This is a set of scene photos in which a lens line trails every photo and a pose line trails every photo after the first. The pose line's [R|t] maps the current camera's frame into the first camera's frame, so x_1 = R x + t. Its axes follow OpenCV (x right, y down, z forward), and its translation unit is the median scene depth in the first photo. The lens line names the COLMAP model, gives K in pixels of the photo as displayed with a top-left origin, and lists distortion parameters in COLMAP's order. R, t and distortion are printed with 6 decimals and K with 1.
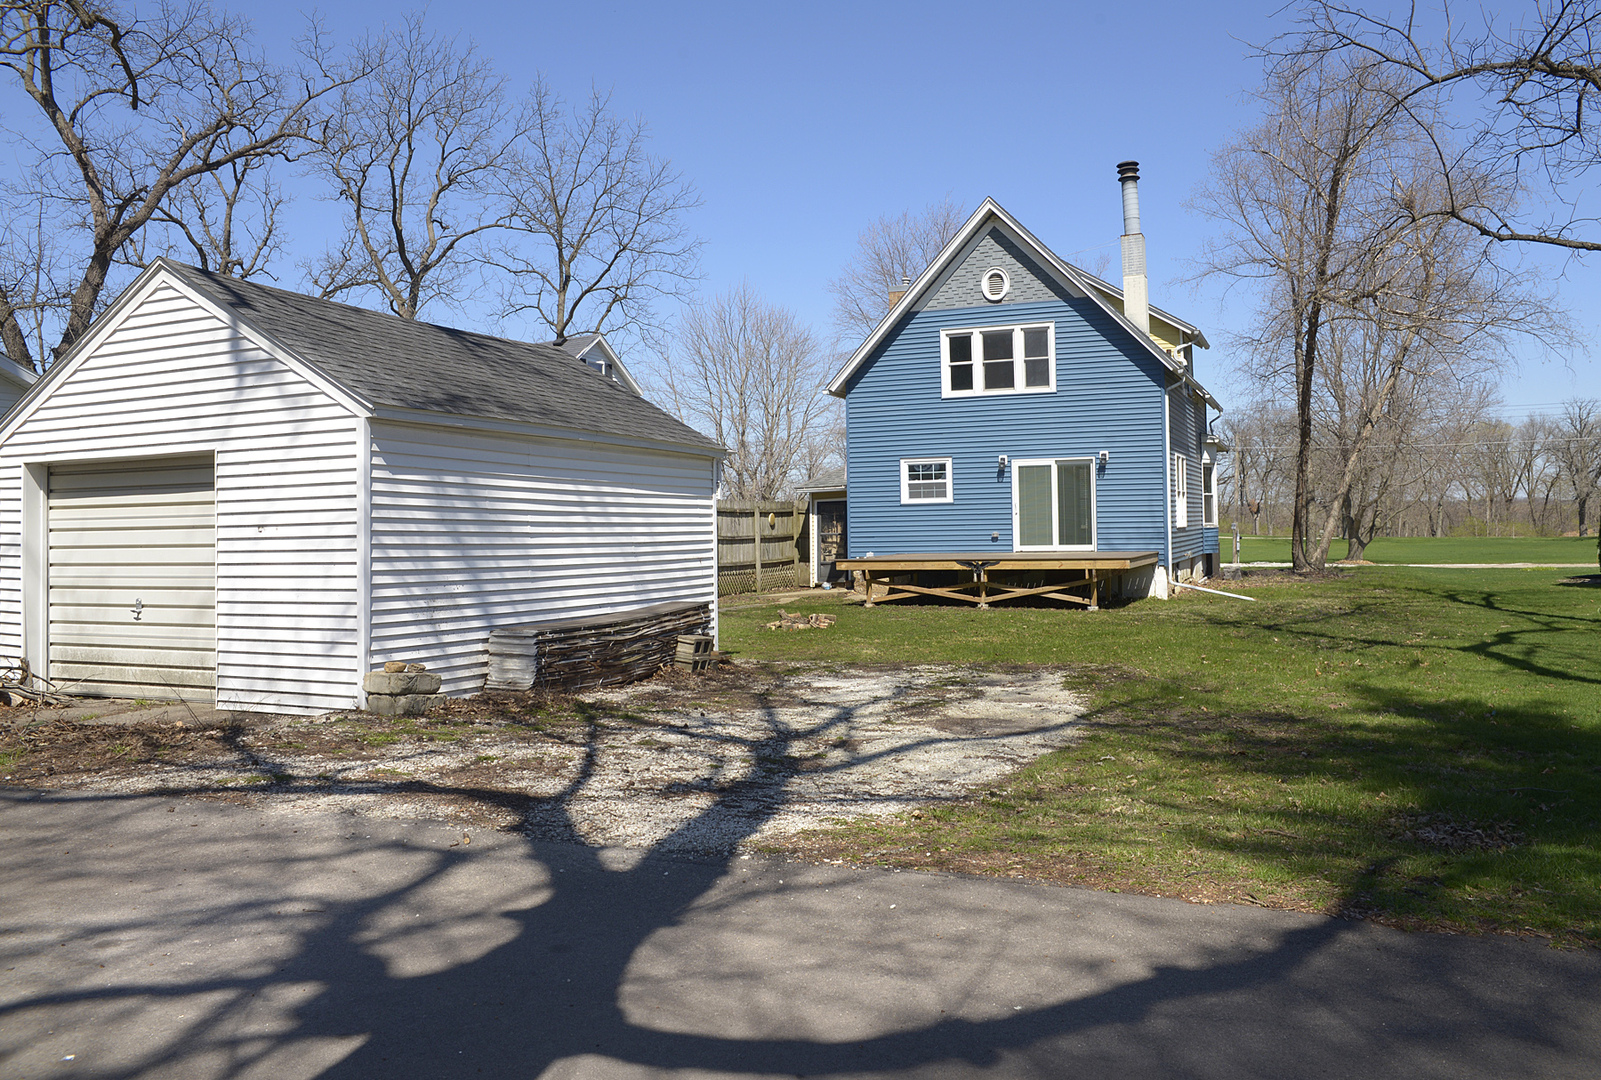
lens RADIAL K [[1303.7, 0, 800.5], [0, 1303.7, 540.0], [0, 0, 1]] dist [-0.103537, 0.078787]
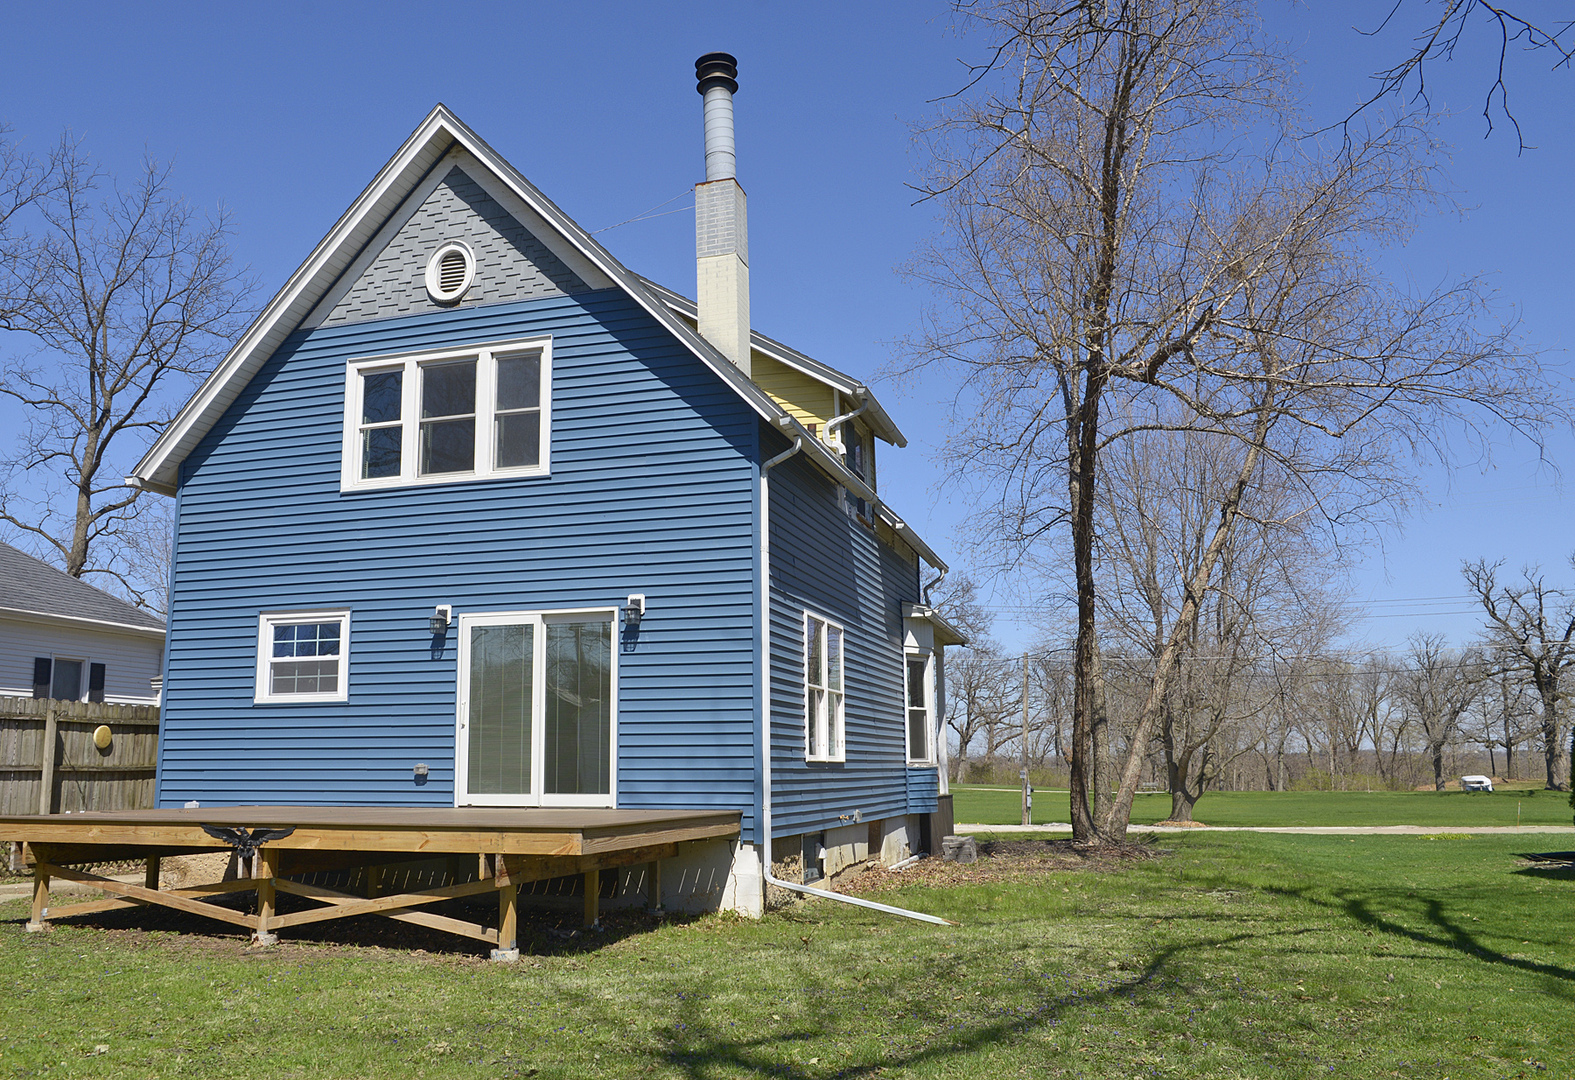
lens RADIAL K [[1250.5, 0, 783.8], [0, 1250.5, 589.4], [0, 0, 1]] dist [-0.111931, 0.098791]
pose [[0.995468, 0.026260, 0.091397, 0.236943], [-0.011179, 0.986769, -0.161748, 0.002589], [-0.094435, 0.159993, 0.982590, 0.525860]]
